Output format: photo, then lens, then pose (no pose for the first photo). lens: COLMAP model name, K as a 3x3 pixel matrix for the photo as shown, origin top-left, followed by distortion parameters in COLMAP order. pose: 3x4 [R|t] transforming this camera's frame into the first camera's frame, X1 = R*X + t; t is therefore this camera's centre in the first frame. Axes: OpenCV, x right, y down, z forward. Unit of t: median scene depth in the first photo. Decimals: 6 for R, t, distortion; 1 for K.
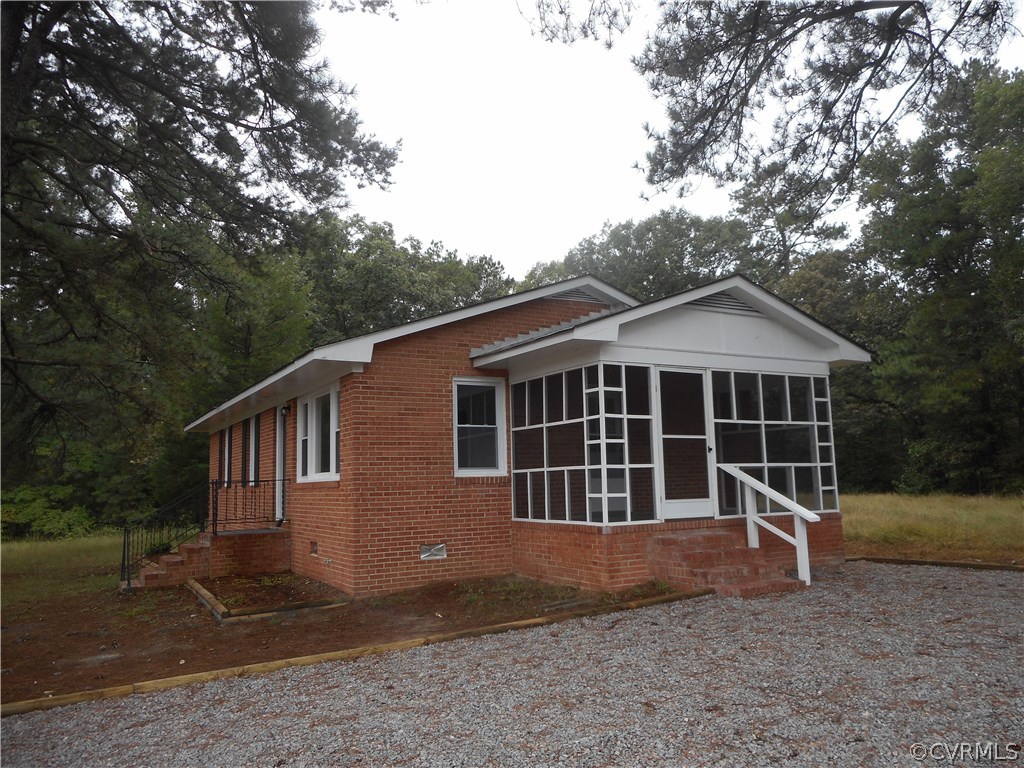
lens RADIAL K [[767.9, 0, 520.7], [0, 767.9, 382.2], [0, 0, 1]] dist [0.011294, -0.013012]
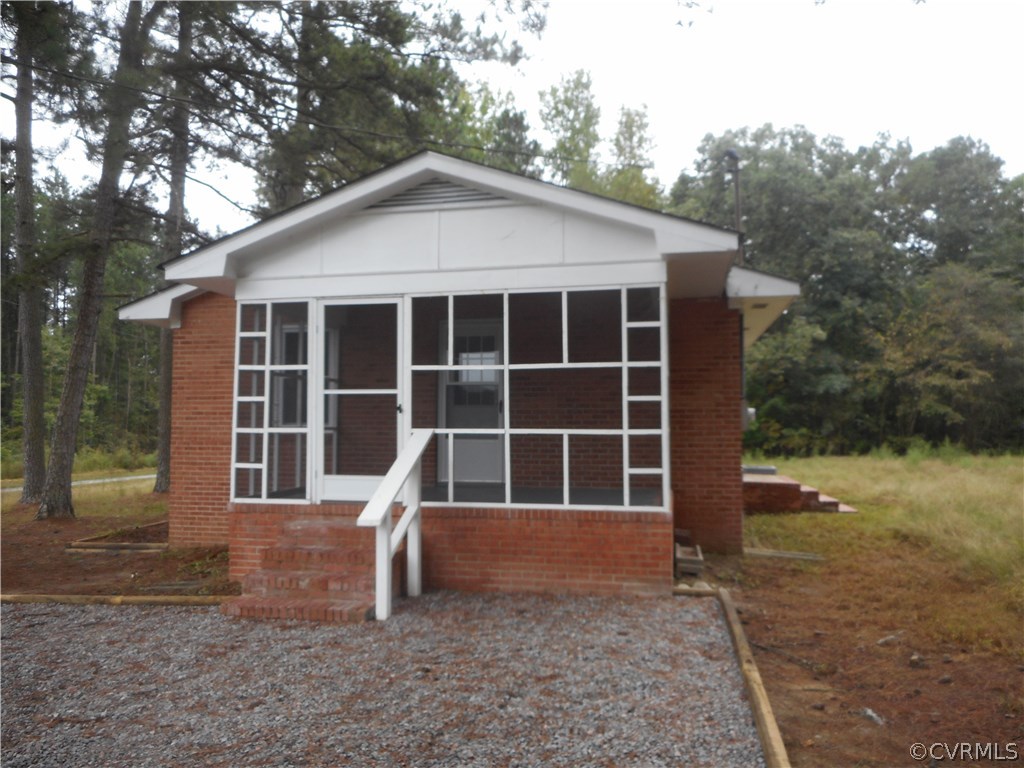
lens RADIAL K [[767.9, 0, 514.7], [0, 767.9, 383.0], [0, 0, 1]] dist [0.011294, -0.013012]
pose [[0.744359, -0.008194, -0.667730, 0.801062], [0.068974, 0.995520, 0.064672, 0.024484], [0.664208, -0.094195, 0.741589, 0.539970]]
